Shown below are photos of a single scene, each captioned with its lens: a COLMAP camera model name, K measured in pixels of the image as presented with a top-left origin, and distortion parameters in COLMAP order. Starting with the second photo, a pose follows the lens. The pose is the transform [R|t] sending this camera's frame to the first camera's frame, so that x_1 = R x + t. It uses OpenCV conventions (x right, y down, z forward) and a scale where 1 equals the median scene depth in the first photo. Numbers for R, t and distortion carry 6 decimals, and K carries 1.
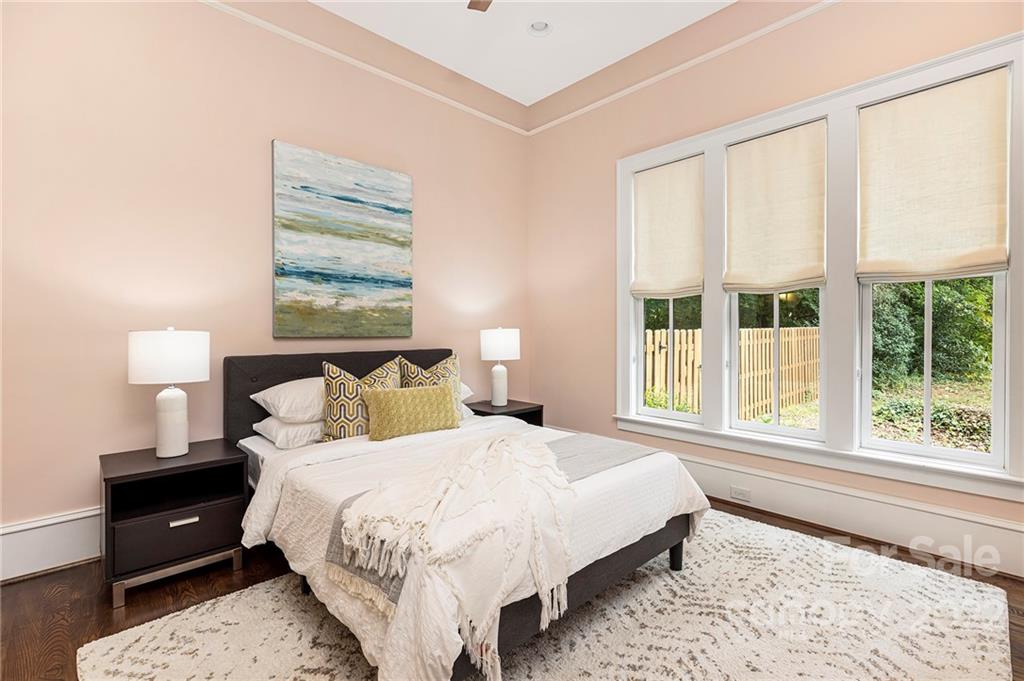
lens RADIAL K [[455.4, 0, 499.7], [0, 455.4, 333.1], [0, 0, 1]] dist [0.004687, -0.000186]
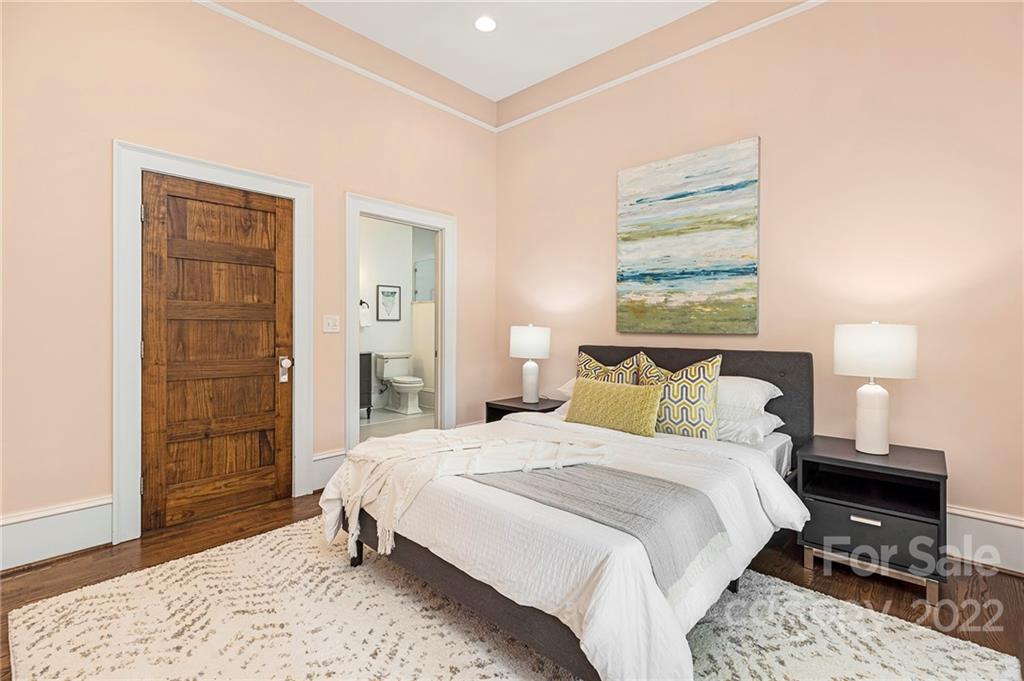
lens RADIAL K [[466.7, 0, 535.2], [0, 466.7, 328.0], [0, 0, 1]] dist [0.002492, 0.000234]
pose [[0.106367, 0.009793, -0.994279, 0.654704], [-0.005506, 0.999942, 0.009259, -0.010231], [0.994312, 0.004489, 0.106415, 0.572432]]
